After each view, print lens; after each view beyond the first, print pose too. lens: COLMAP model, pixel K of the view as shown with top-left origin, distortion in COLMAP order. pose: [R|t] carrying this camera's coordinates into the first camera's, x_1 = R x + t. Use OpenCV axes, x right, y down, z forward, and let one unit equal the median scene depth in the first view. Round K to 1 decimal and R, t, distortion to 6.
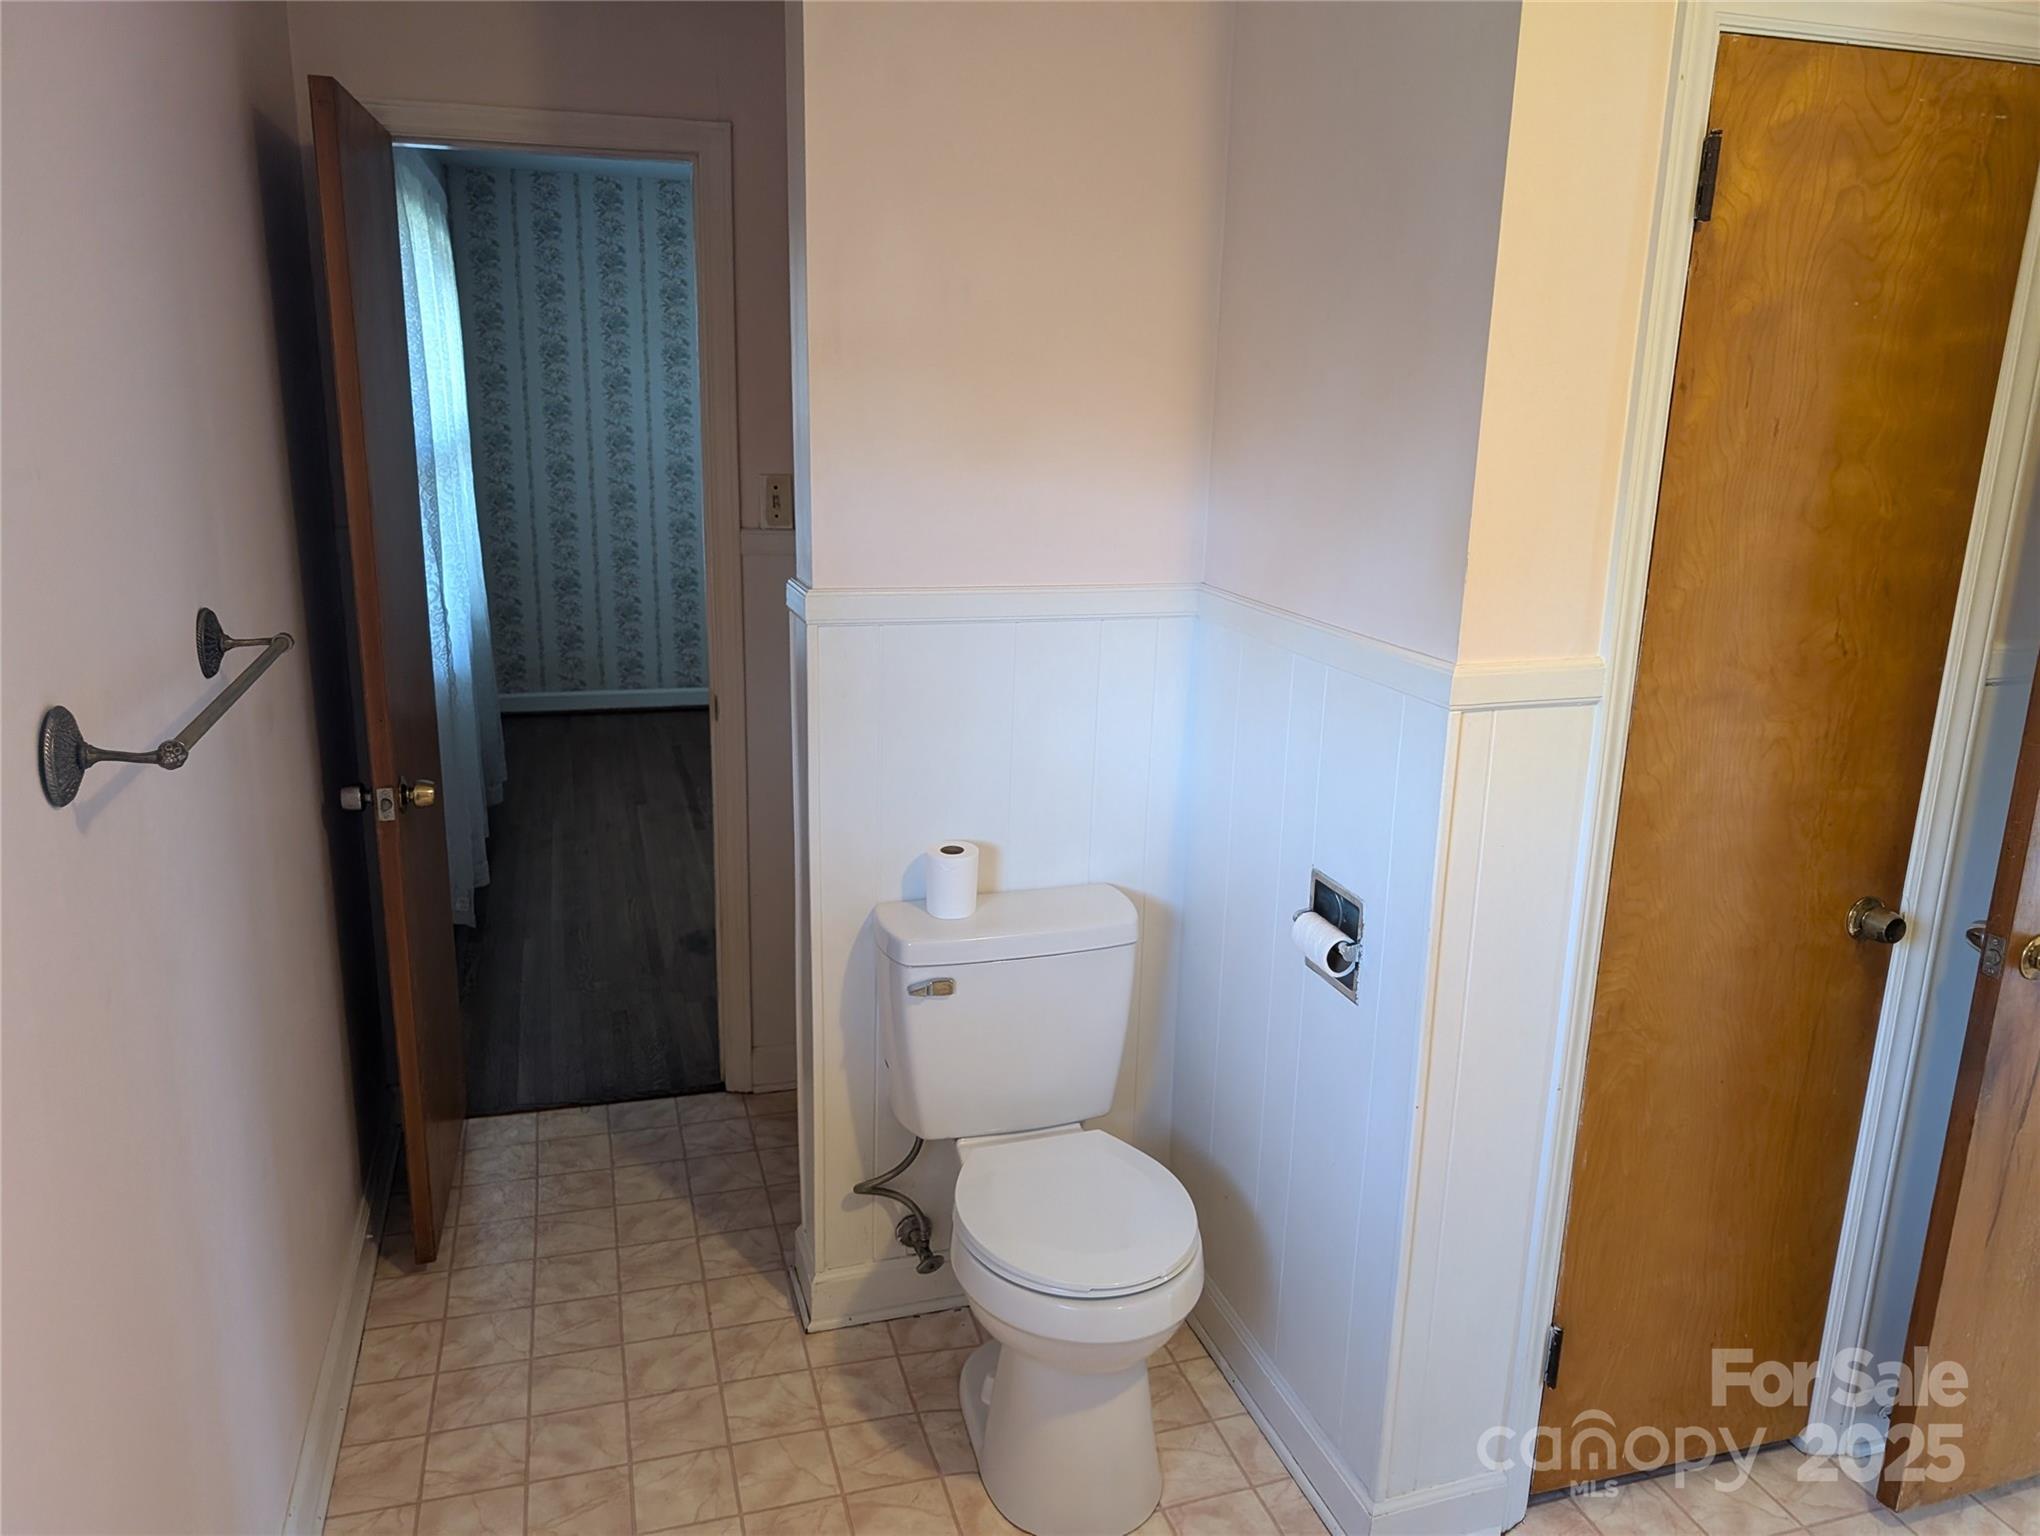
lens RADIAL K [[1474.3, 0, 1014.0], [0, 1474.3, 754.8], [0, 0, 1]] dist [0.008235, -0.014563]
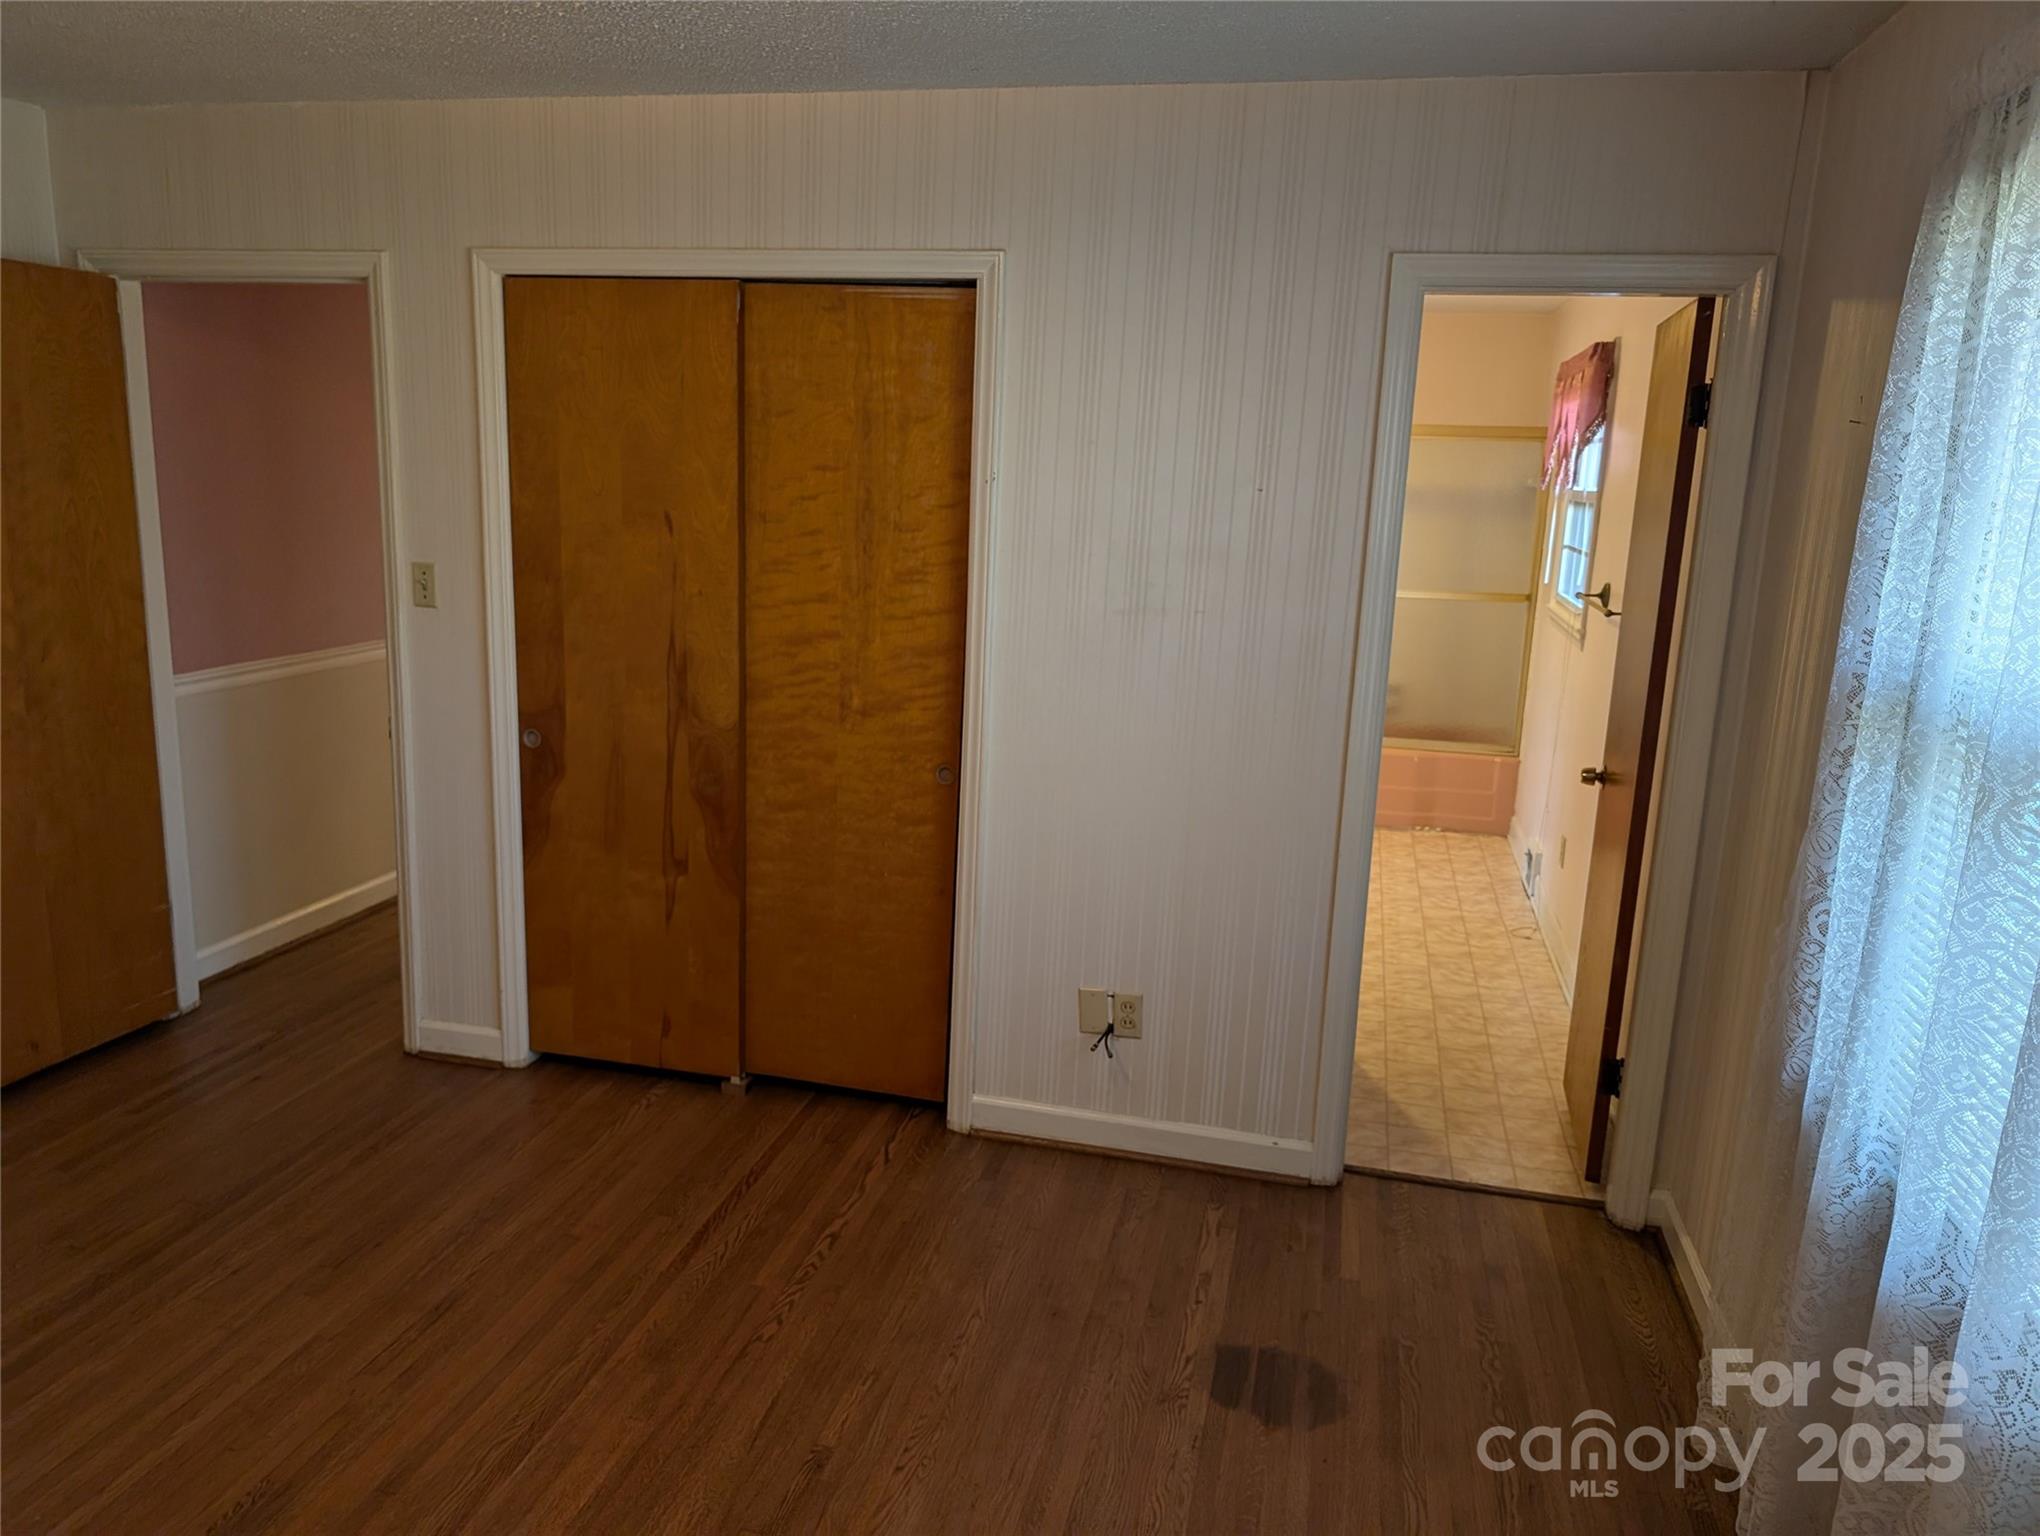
lens RADIAL K [[1474.3, 0, 1014.0], [0, 1474.3, 754.8], [0, 0, 1]] dist [0.008235, -0.014563]
pose [[-0.854042, 0.046436, 0.518128, -0.408943], [0.266177, 0.894756, 0.358555, -0.361494], [-0.446948, 0.444135, -0.776519, 1.310505]]
